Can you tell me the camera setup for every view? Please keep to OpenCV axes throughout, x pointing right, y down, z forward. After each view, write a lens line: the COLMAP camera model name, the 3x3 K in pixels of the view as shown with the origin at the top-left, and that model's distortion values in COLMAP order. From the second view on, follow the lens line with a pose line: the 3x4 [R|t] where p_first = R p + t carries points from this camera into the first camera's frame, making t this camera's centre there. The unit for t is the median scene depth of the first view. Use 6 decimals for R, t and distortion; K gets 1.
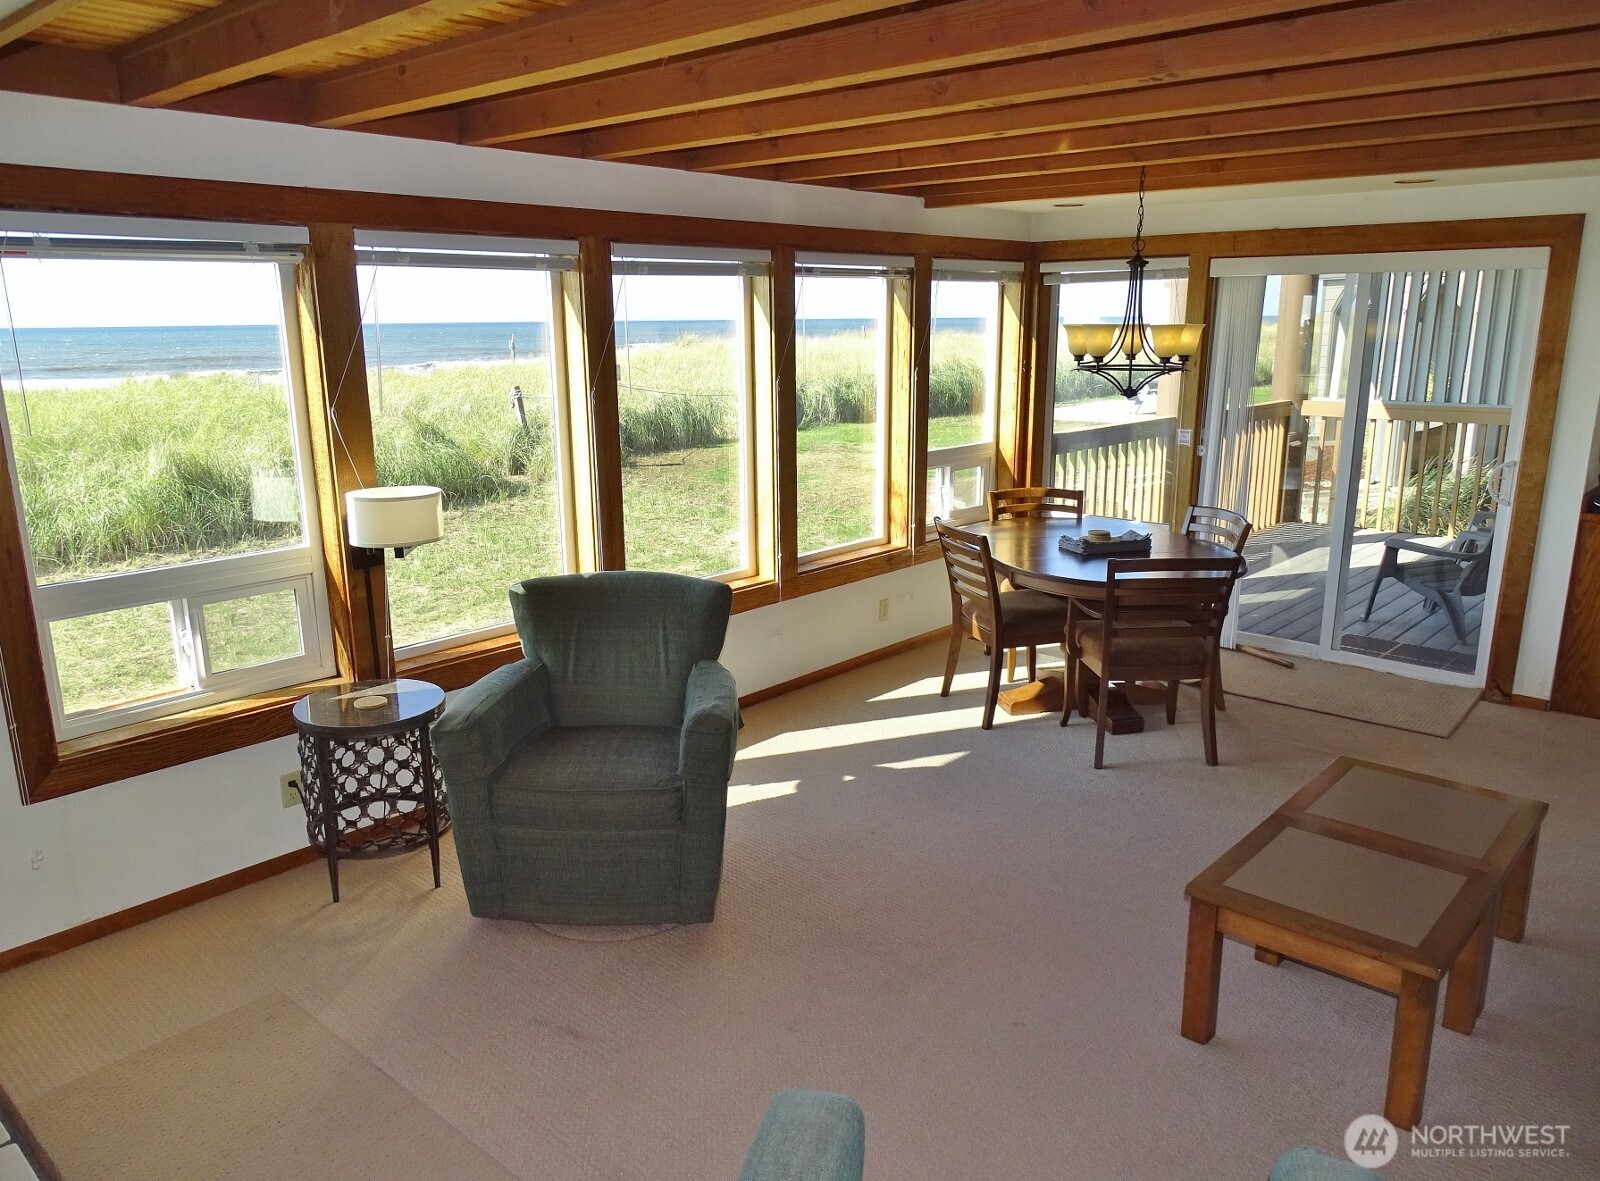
lens RADIAL K [[1157.8, 0, 805.7], [0, 1157.8, 593.0], [0, 0, 1]] dist [-0.004433, 0.001961]
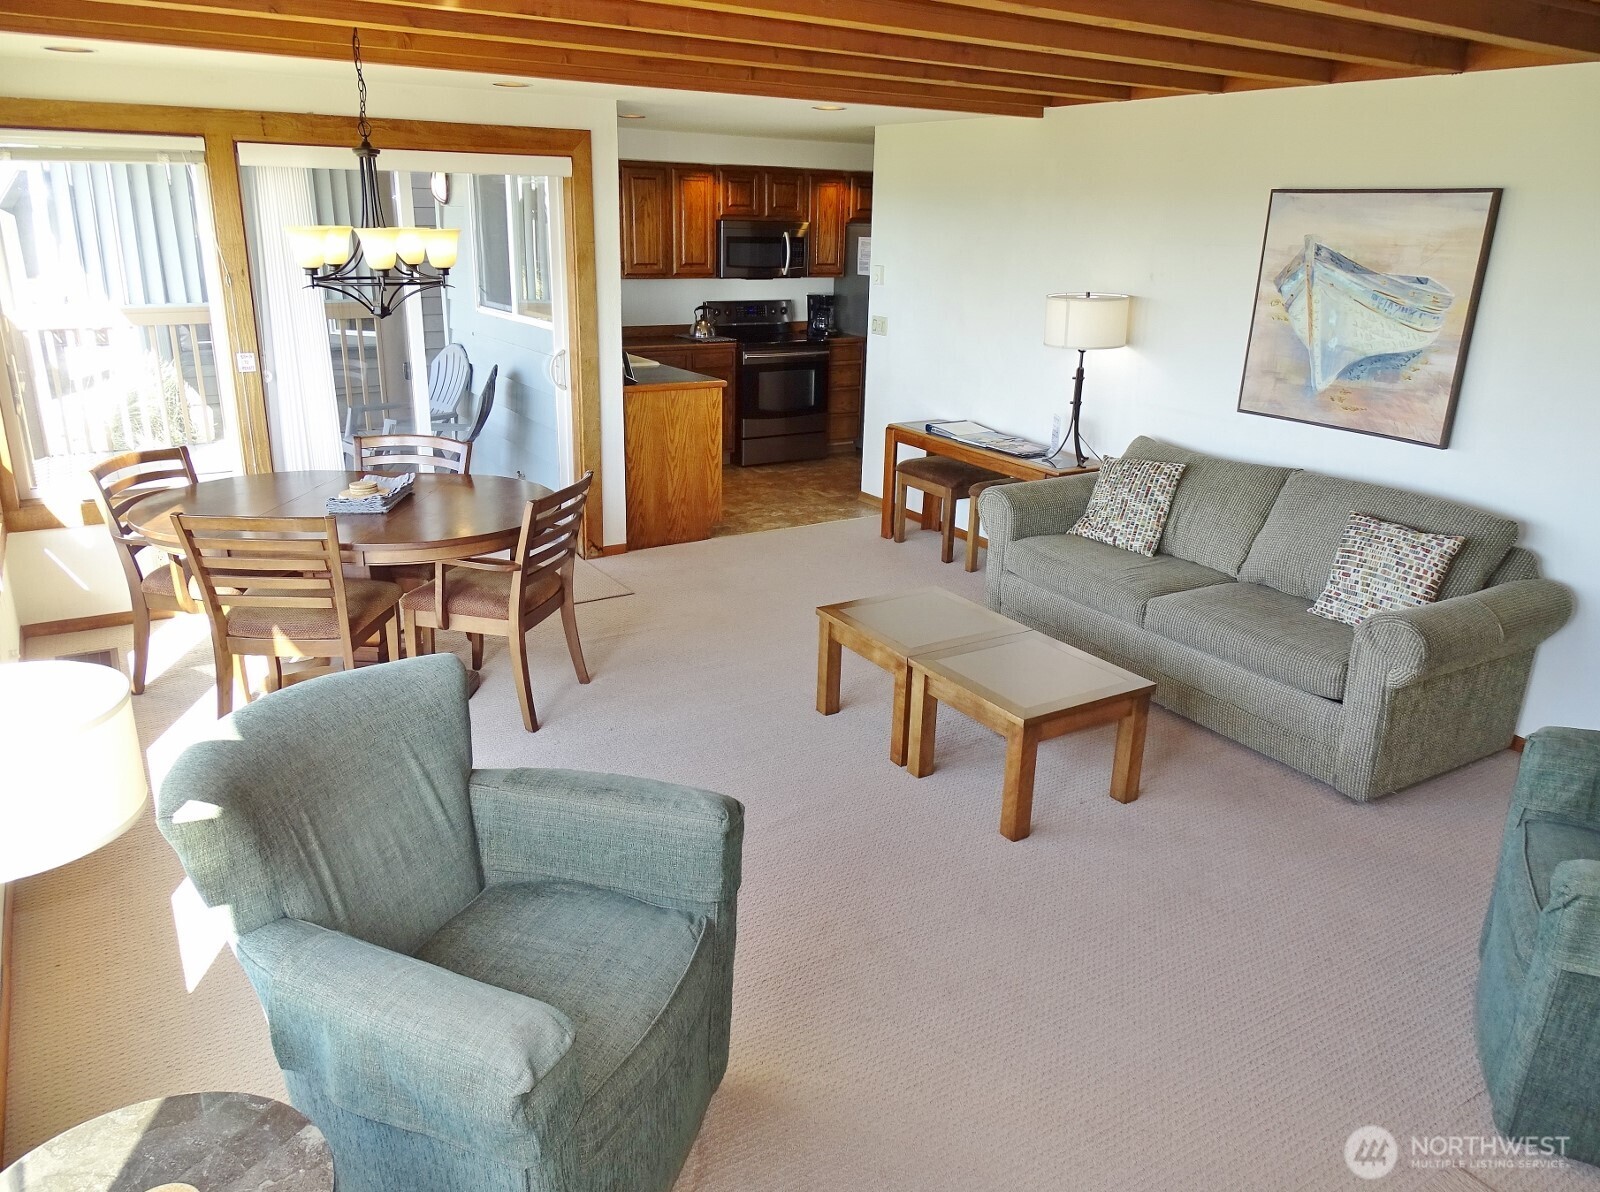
lens RADIAL K [[1135.2, 0, 800.2], [0, 1135.2, 593.9], [0, 0, 1]] dist [-0.010067, 0.004620]
pose [[0.288256, -0.293450, 0.911480, -0.380567], [0.199734, 0.949373, 0.242483, -0.101887], [-0.936491, 0.112157, 0.332274, 0.404544]]
